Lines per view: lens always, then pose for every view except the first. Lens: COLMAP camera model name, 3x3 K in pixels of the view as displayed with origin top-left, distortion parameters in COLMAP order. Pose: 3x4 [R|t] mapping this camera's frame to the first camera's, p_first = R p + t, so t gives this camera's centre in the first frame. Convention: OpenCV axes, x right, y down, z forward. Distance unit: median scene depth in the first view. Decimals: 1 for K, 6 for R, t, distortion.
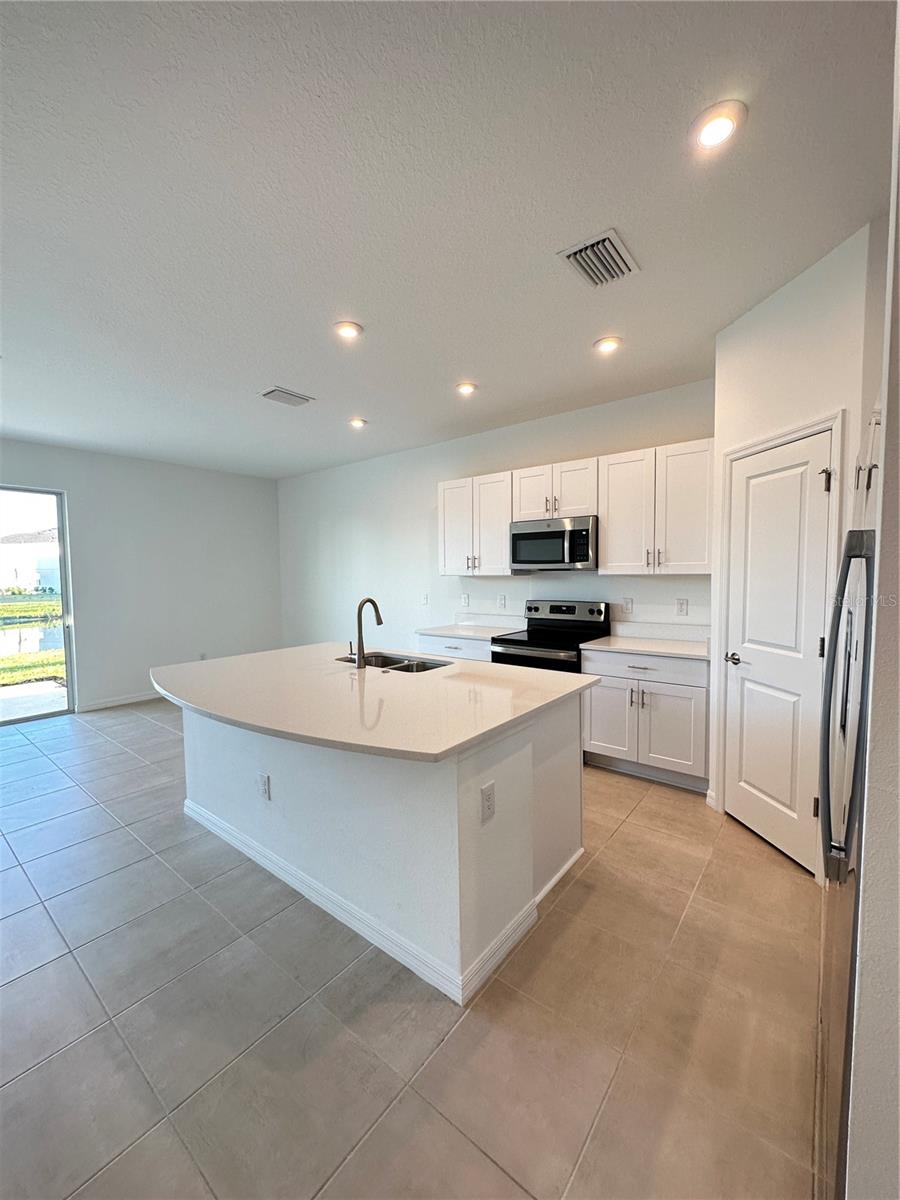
lens RADIAL K [[472.8, 0, 450.0], [0, 472.8, 600.0], [0, 0, 1]] dist [-0.006586, -0.000078]
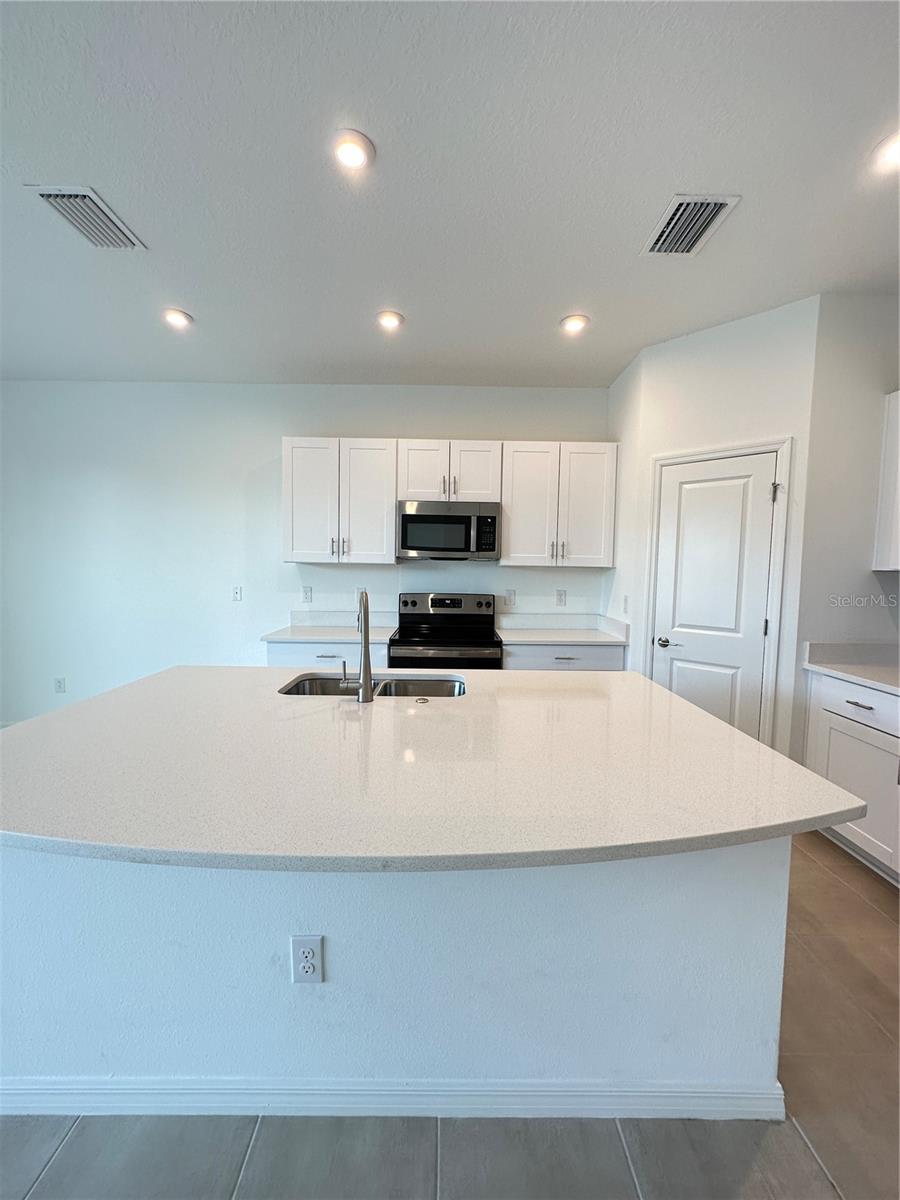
lens RADIAL K [[472.8, 0, 450.0], [0, 472.8, 600.0], [0, 0, 1]] dist [-0.006586, -0.000078]
pose [[0.781850, -0.019525, 0.623160, -0.368603], [0.011491, 0.999791, 0.016908, -0.000899], [-0.623360, -0.006059, 0.781911, 0.321824]]
